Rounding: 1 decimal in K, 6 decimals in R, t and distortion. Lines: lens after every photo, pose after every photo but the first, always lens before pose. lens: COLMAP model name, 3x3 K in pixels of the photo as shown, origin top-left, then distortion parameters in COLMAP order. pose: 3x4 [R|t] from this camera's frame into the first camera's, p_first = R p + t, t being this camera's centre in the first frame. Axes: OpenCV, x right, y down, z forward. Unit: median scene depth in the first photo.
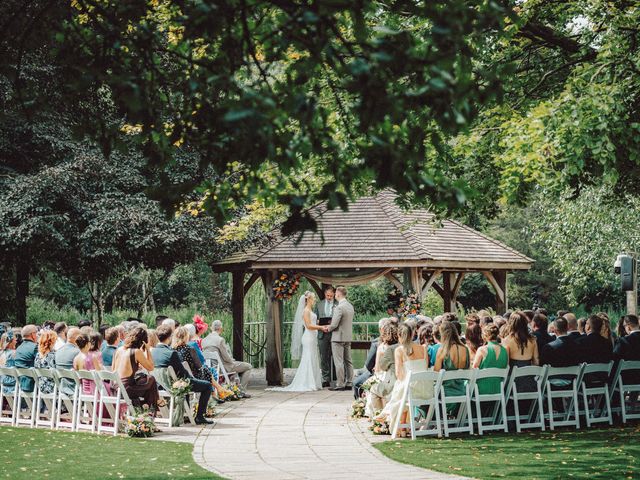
lens RADIAL K [[1351.1, 0, 320.0], [0, 1351.1, 240.0], [0, 0, 1]] dist [-0.085484, -0.047295]
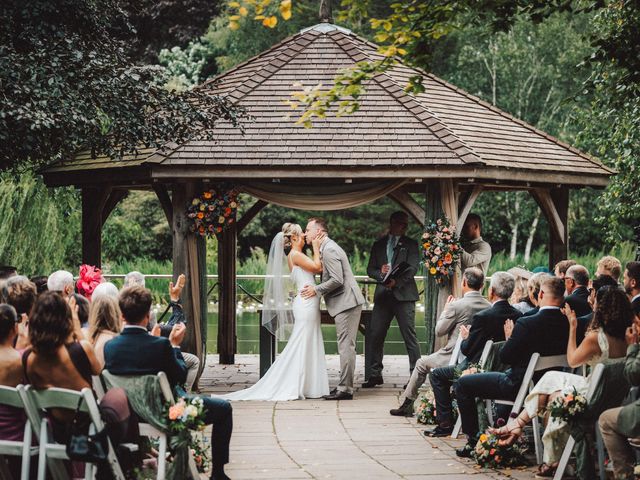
lens RADIAL K [[1886.0, 0, 320.0], [0, 1886.0, 240.0], [0, 0, 1]] dist [-0.068590, -0.266670]
pose [[0.984368, 0.006255, 0.176014, -0.124410], [-0.014087, 0.998963, 0.043286, 0.012915], [-0.175561, -0.045089, 0.983435, 0.246773]]
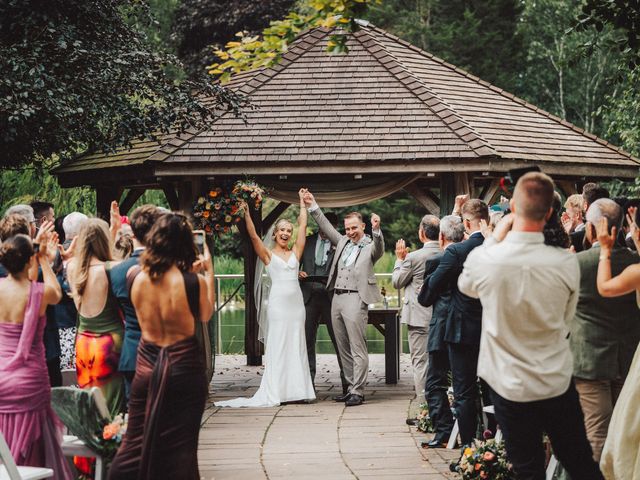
lens RADIAL K [[1818.1, 0, 320.0], [0, 1818.1, 240.0], [0, 0, 1]] dist [-0.039842, 0.150553]
pose [[0.991665, -0.007110, 0.128649, -0.082579], [0.001269, 0.998967, 0.045432, 0.014497], [-0.128839, -0.044890, 0.990649, 0.299335]]
